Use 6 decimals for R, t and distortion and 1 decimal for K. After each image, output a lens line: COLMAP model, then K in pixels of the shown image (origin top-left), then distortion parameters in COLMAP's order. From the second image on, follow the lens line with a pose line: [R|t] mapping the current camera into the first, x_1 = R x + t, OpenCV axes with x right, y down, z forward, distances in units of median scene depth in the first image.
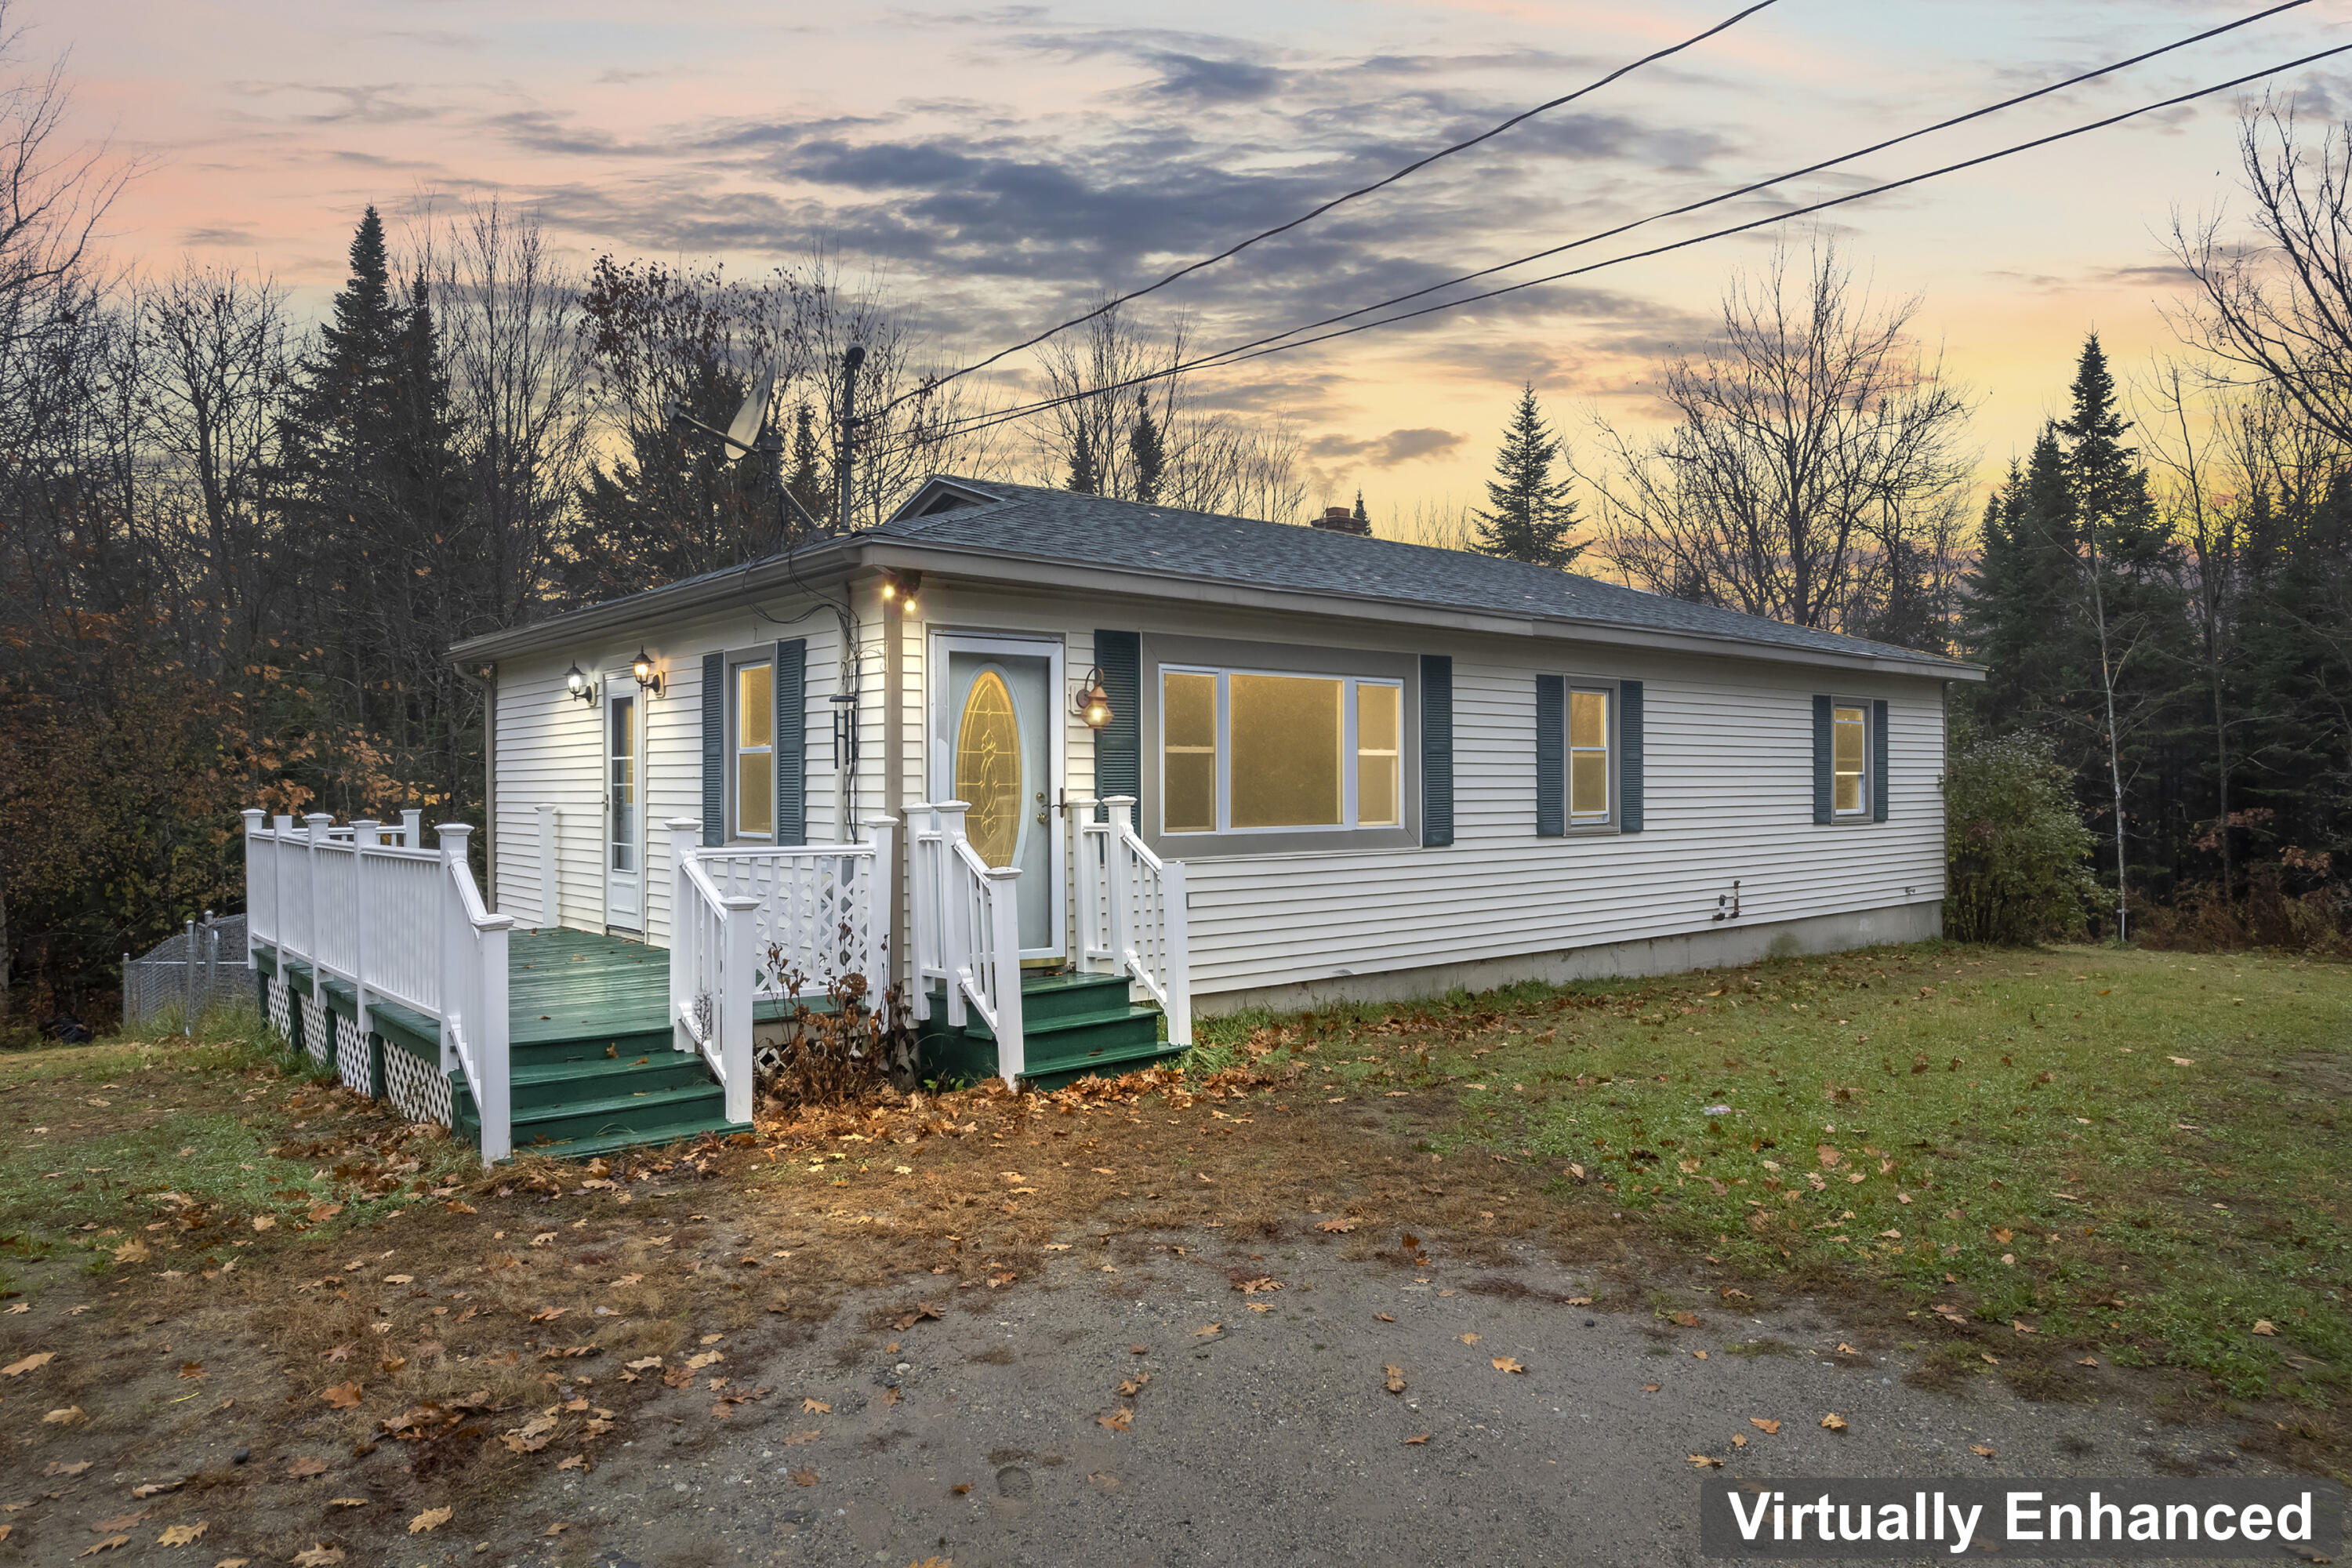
lens RADIAL K [[1517.8, 0, 1183.7], [0, 1517.8, 771.8], [0, 0, 1]] dist [-0.092248, 0.086388]
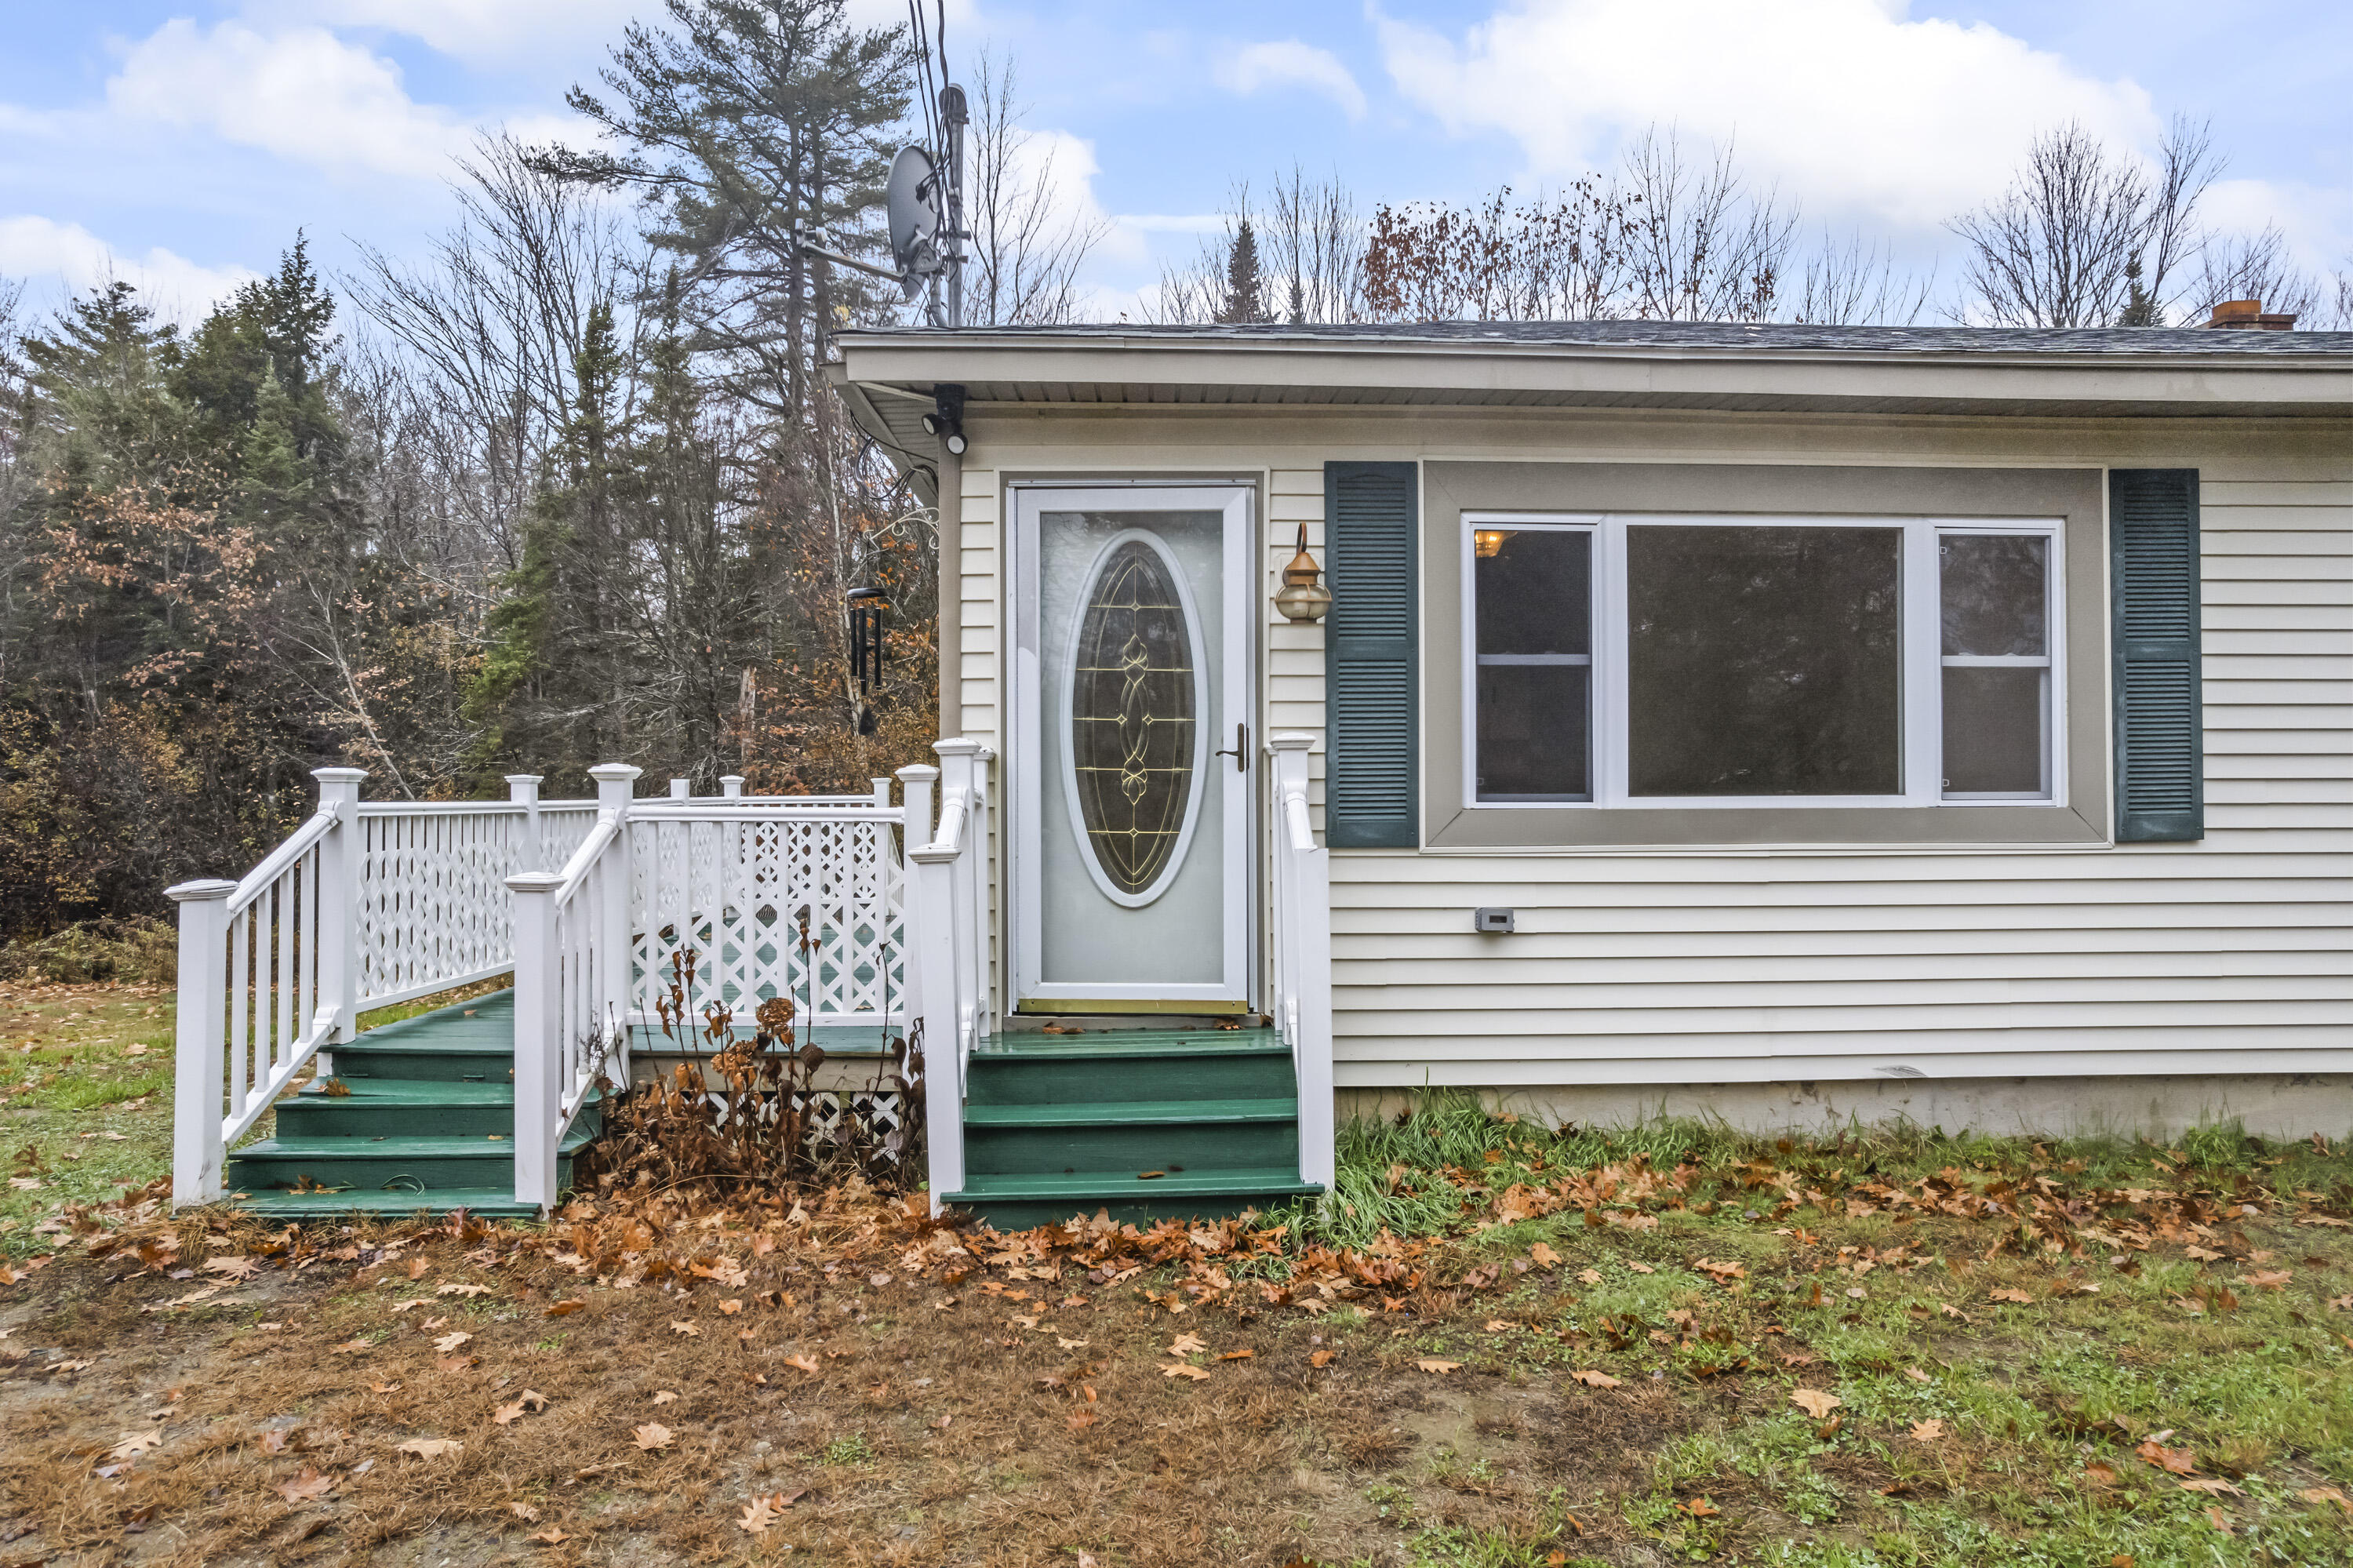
lens RADIAL K [[1518.5, 0, 1184.2], [0, 1518.5, 771.8], [0, 0, 1]] dist [-0.092248, 0.086388]
pose [[0.780267, -0.005724, -0.625420, 0.262801], [0.004861, 0.999983, -0.003087, 0.029639], [0.625427, -0.000631, 0.780282, 0.475325]]
